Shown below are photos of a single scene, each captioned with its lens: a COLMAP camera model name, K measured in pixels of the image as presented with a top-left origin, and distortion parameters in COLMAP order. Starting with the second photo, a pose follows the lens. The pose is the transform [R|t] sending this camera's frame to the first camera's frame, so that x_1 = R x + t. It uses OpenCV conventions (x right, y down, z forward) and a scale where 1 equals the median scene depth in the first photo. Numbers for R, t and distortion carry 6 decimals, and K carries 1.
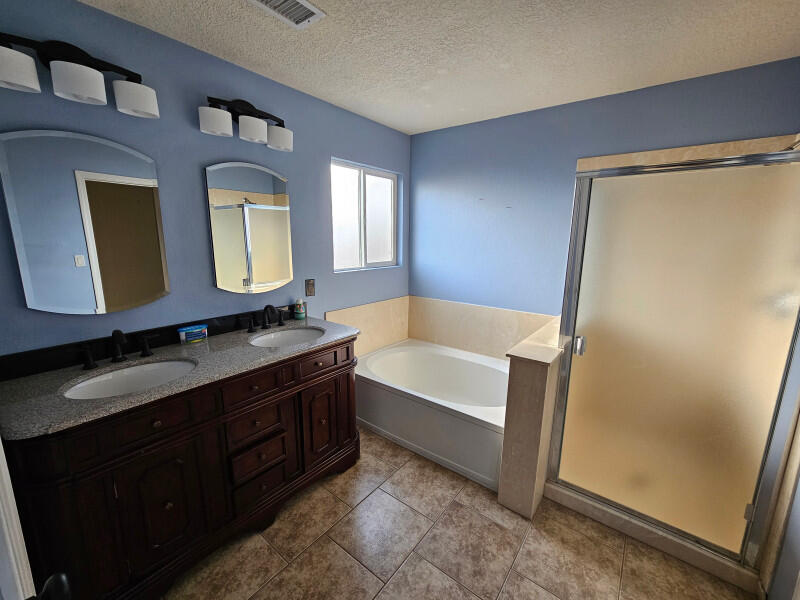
lens RADIAL K [[331.2, 0, 400.6], [0, 331.2, 300.2], [0, 0, 1]] dist [-0.006432, 0.002226]
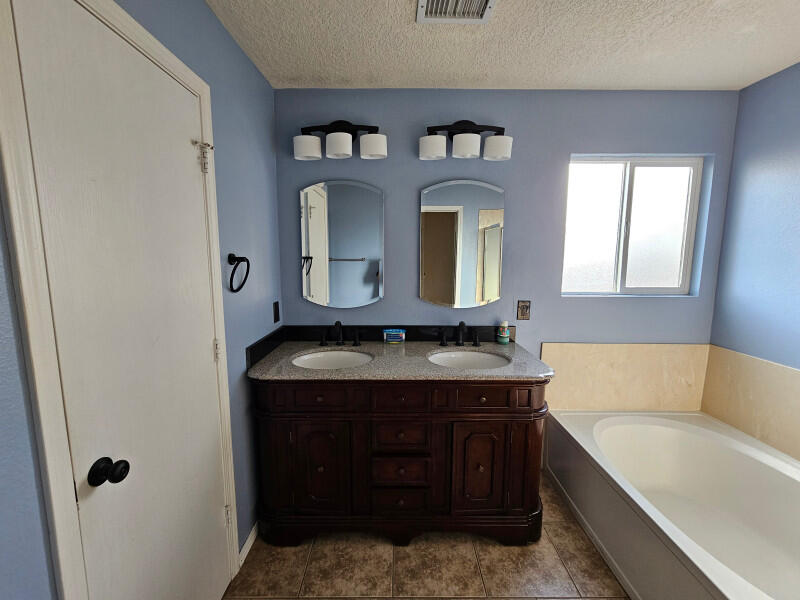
lens RADIAL K [[331.2, 0, 400.3], [0, 331.2, 296.5], [0, 0, 1]] dist [-0.006432, 0.002226]
pose [[0.617294, 0.090434, -0.781517, 0.251606], [-0.144743, 0.989469, 0.000169, -0.033834], [0.773303, 0.113015, 0.623884, 0.263775]]
